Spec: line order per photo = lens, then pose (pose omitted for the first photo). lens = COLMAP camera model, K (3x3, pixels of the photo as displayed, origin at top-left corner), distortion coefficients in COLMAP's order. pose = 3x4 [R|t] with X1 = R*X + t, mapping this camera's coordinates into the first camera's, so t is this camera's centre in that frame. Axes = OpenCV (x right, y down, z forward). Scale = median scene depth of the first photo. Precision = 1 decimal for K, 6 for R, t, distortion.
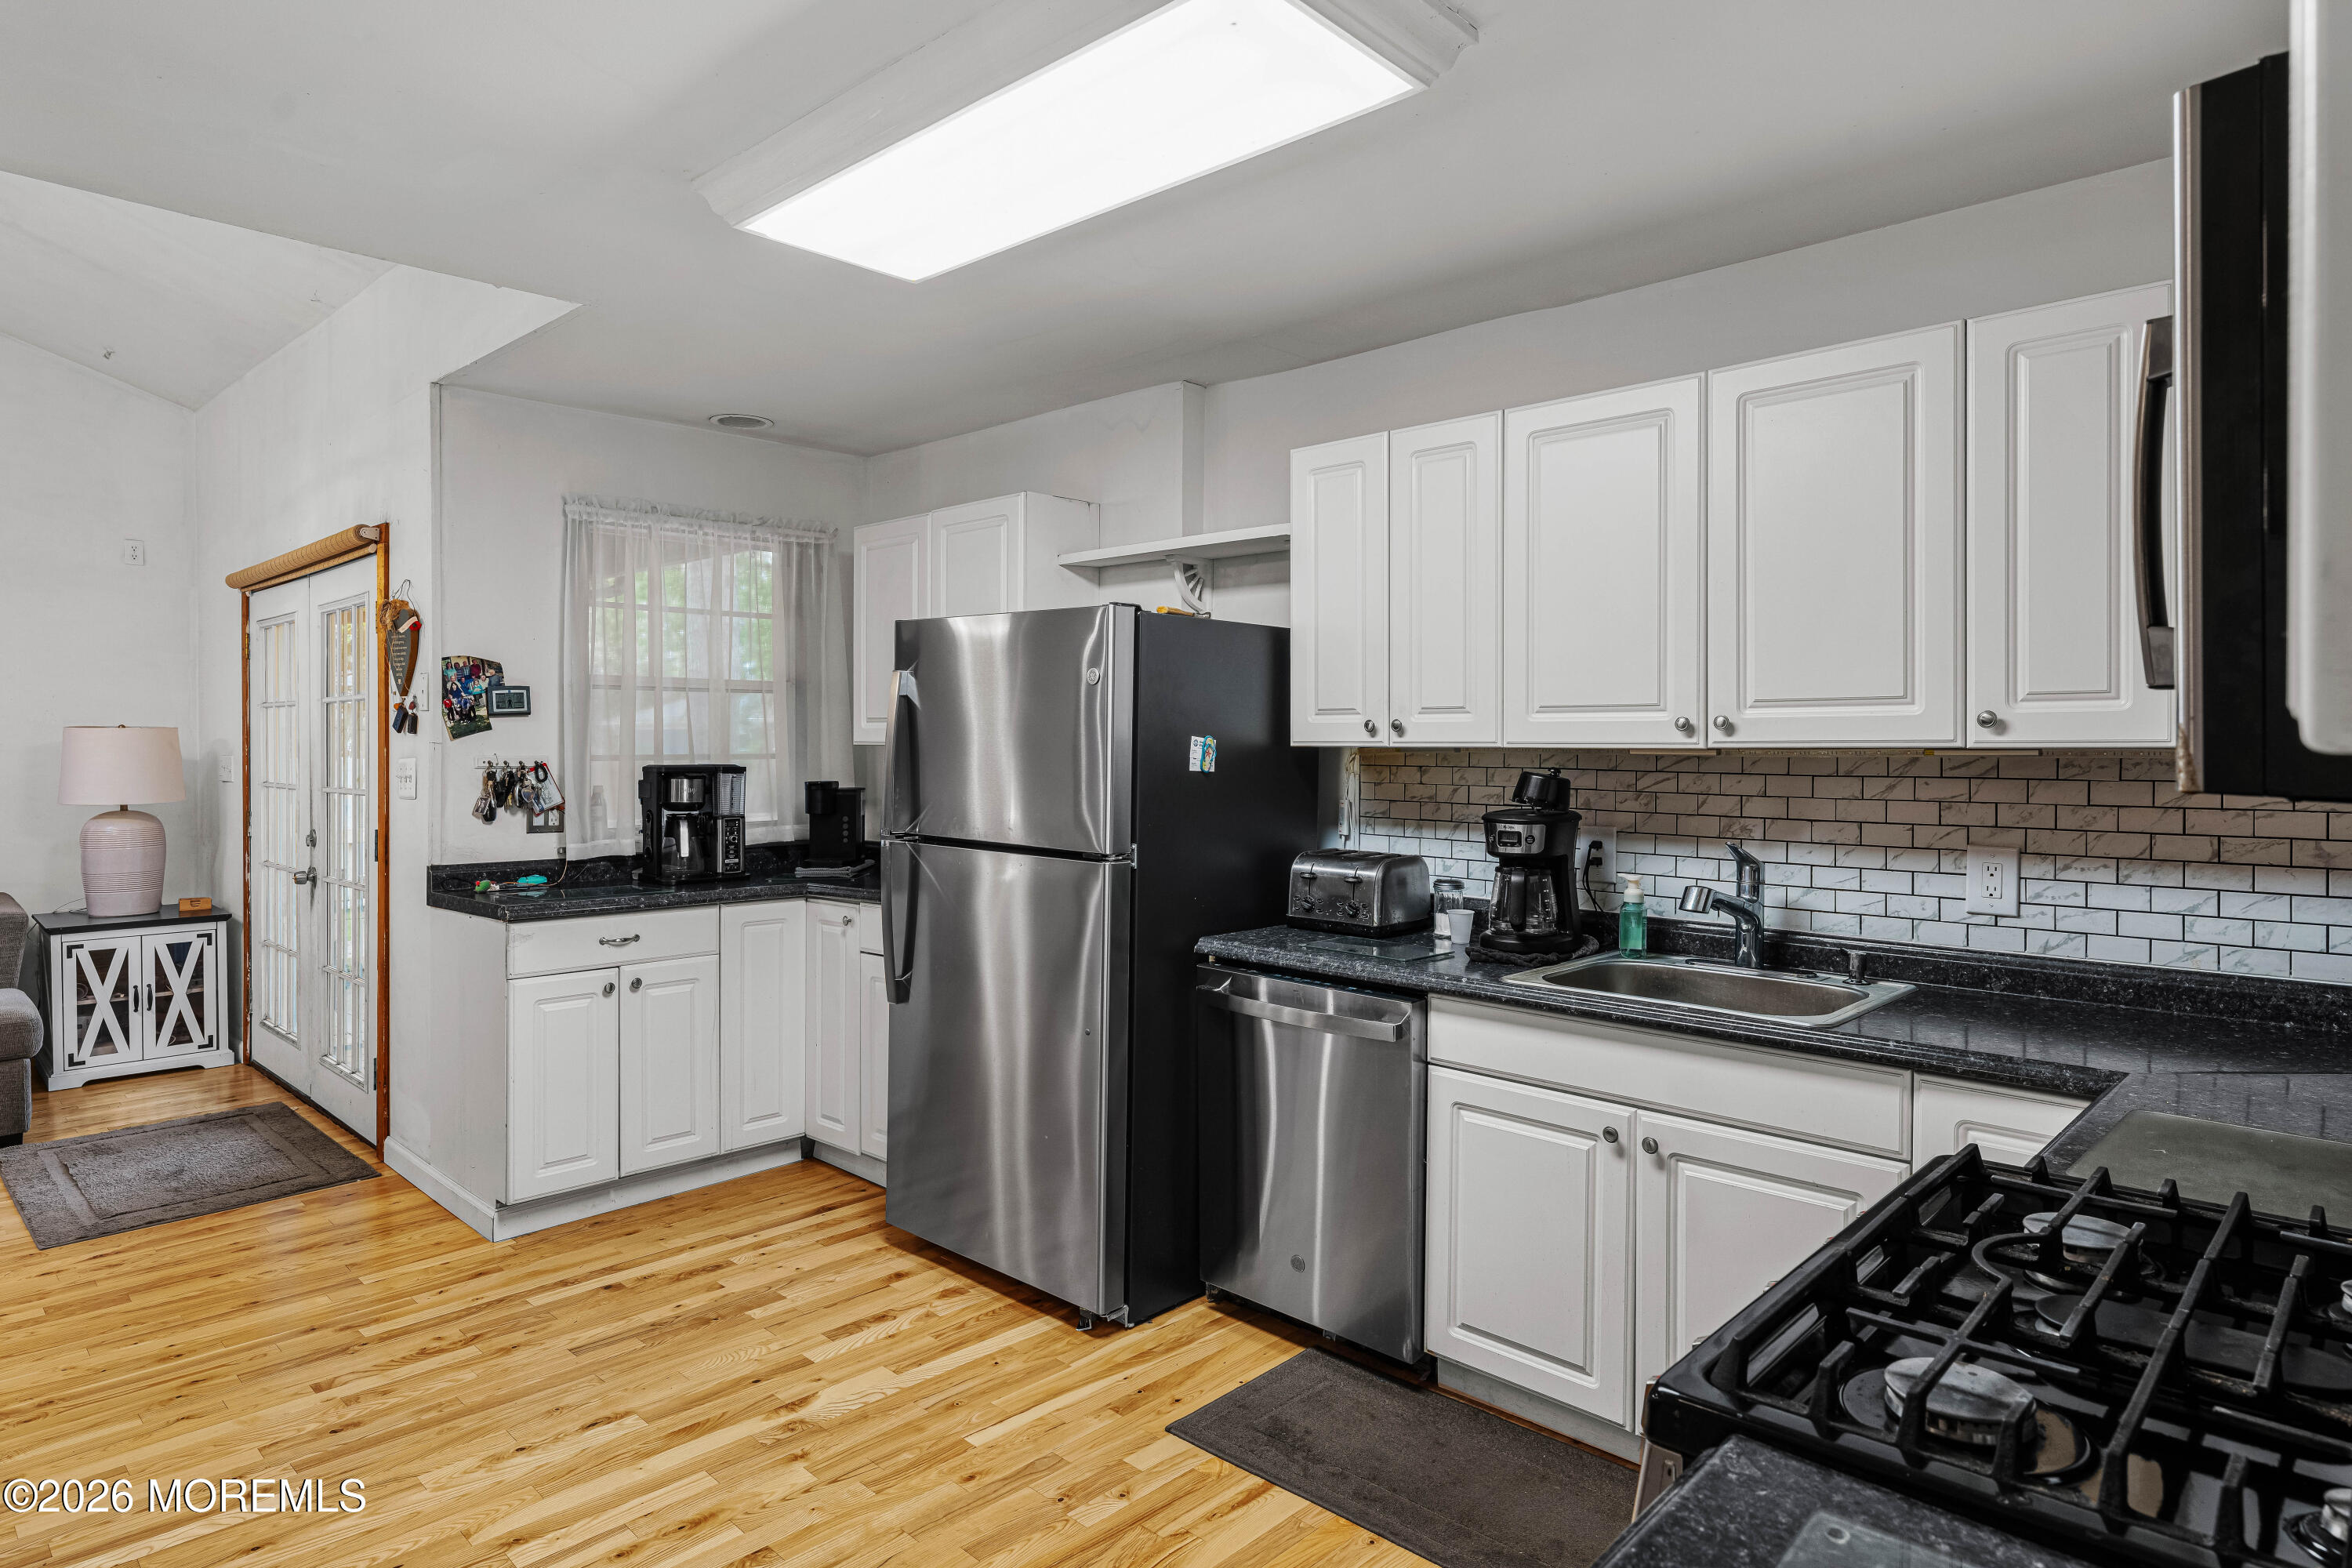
lens RADIAL K [[1329.4, 0, 1170.5], [0, 1329.4, 750.6], [0, 0, 1]] dist [-0.000429, 0.000344]
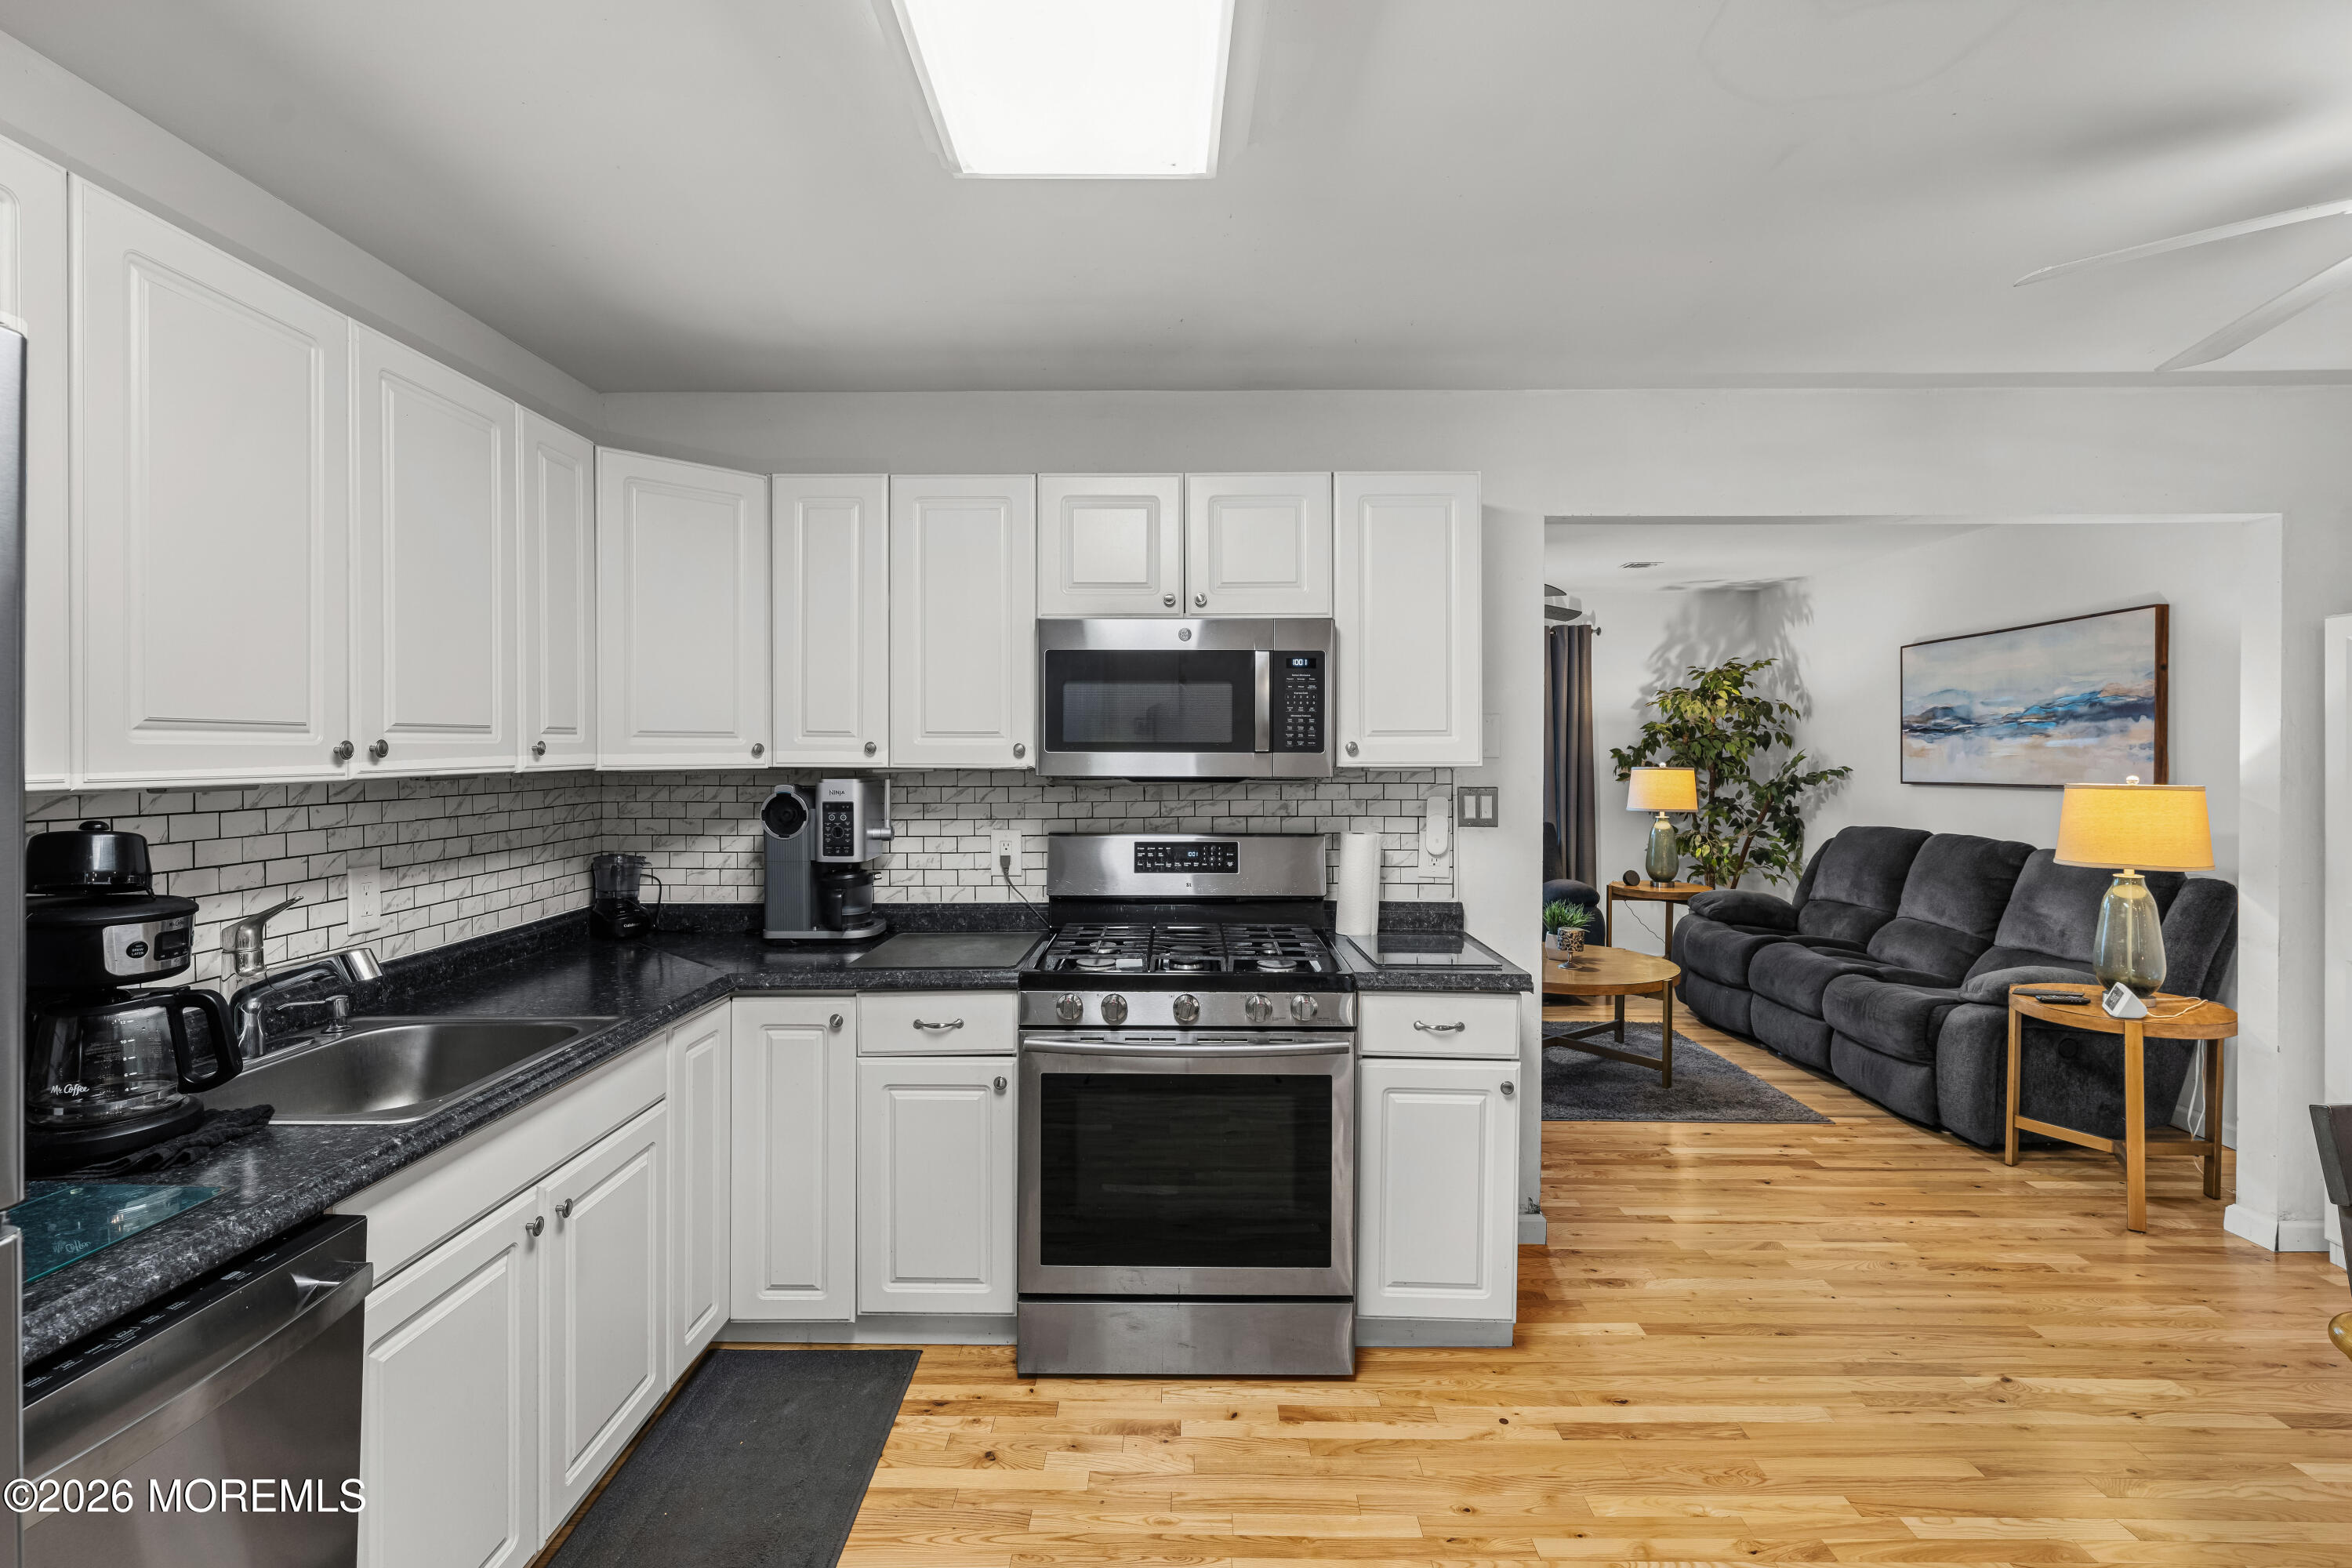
lens RADIAL K [[1111.2, 0, 1167.5], [0, 1111.2, 760.0], [0, 0, 1]] dist [0.001013, 0.000449]
pose [[-0.686039, -0.009451, 0.727504, -0.375446], [0.002219, 0.999884, 0.015082, -0.019774], [-0.727562, 0.011961, -0.685938, 0.947977]]
